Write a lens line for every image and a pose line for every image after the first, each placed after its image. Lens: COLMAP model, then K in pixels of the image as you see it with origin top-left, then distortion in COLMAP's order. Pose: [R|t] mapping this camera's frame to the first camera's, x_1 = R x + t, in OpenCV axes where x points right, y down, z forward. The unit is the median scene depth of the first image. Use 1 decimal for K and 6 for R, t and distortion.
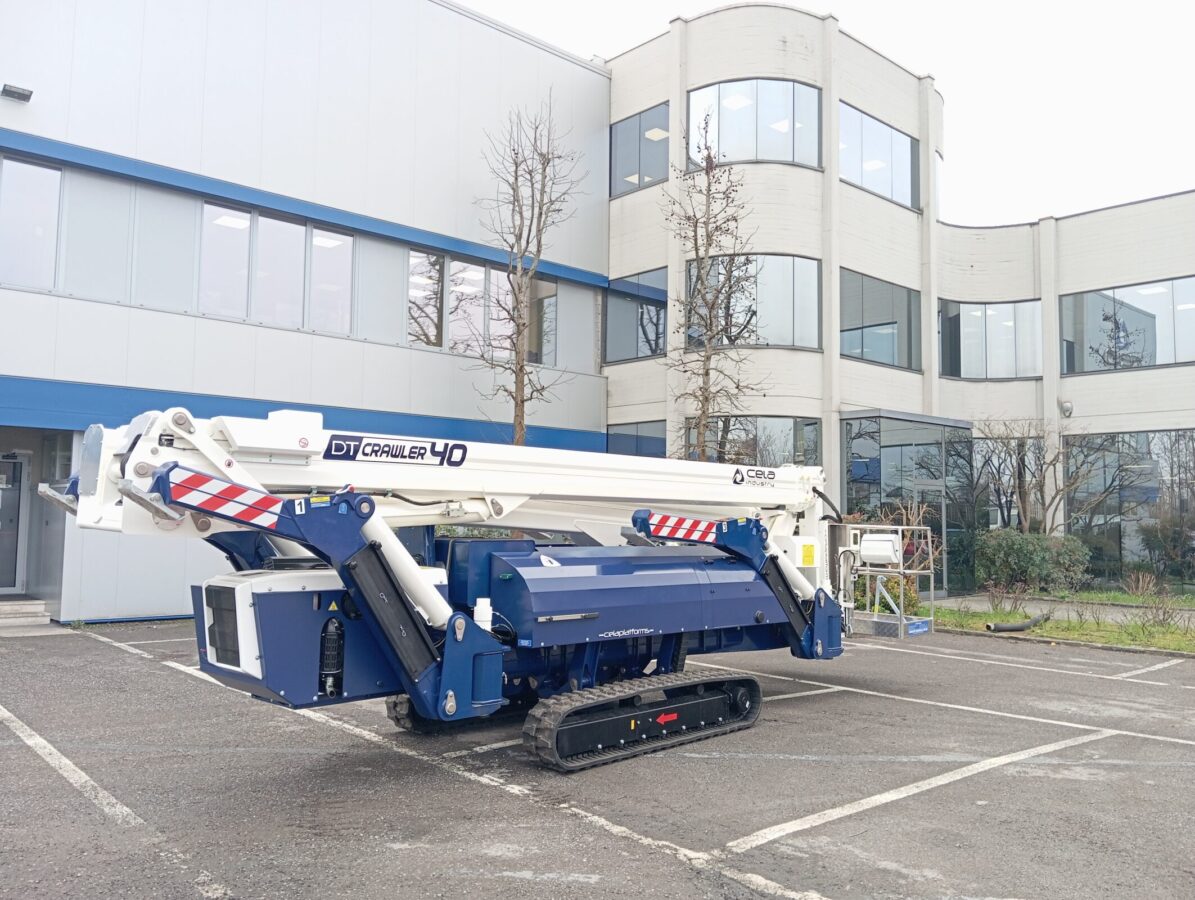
lens RADIAL K [[979.9, 0, 596.5], [0, 979.9, 456.6], [0, 0, 1]] dist [0.019791, -0.016516]
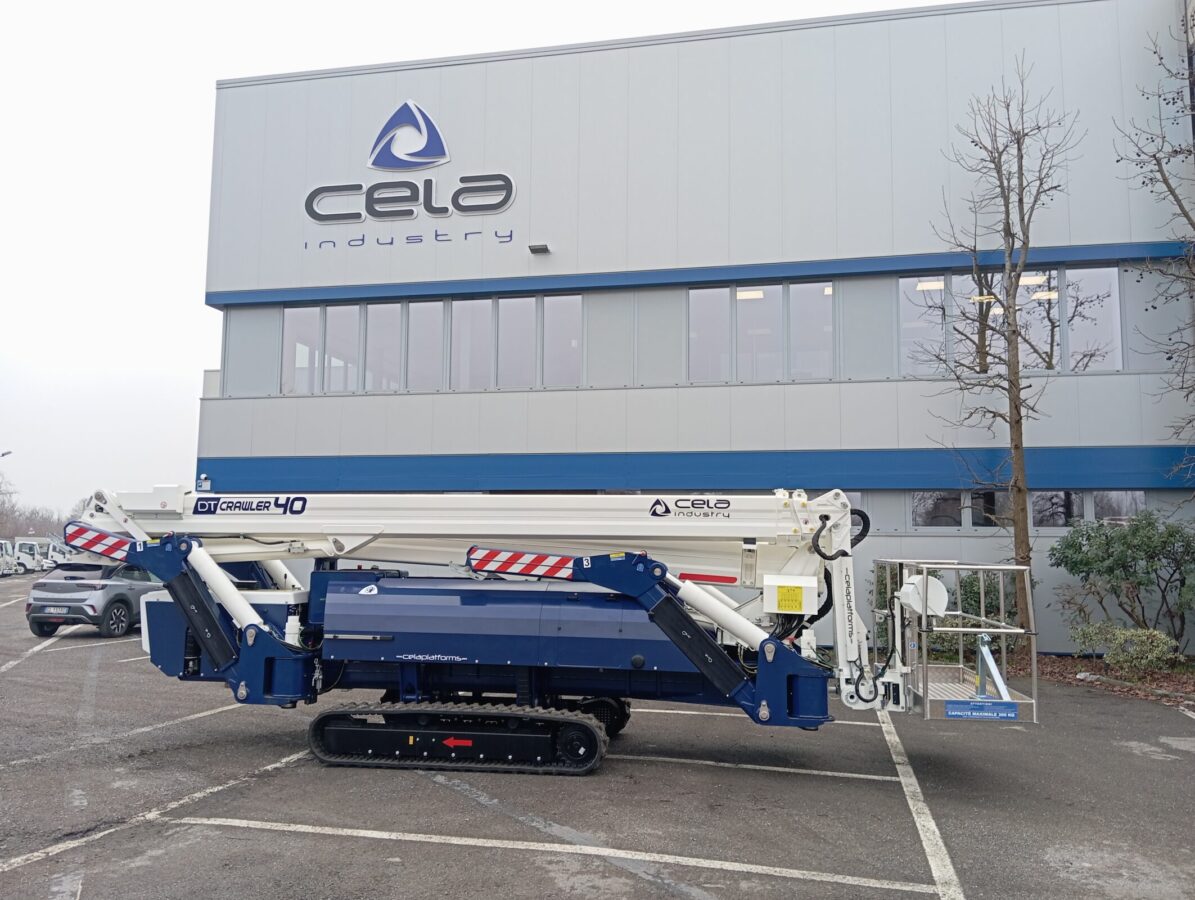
lens RADIAL K [[979.9, 0, 604.0], [0, 979.9, 457.7], [0, 0, 1]] dist [0.019791, -0.016516]
pose [[0.573124, -0.084813, -0.815068, 1.185131], [0.050991, 0.996393, -0.067826, 0.045285], [0.817881, -0.002688, 0.575382, 0.586734]]
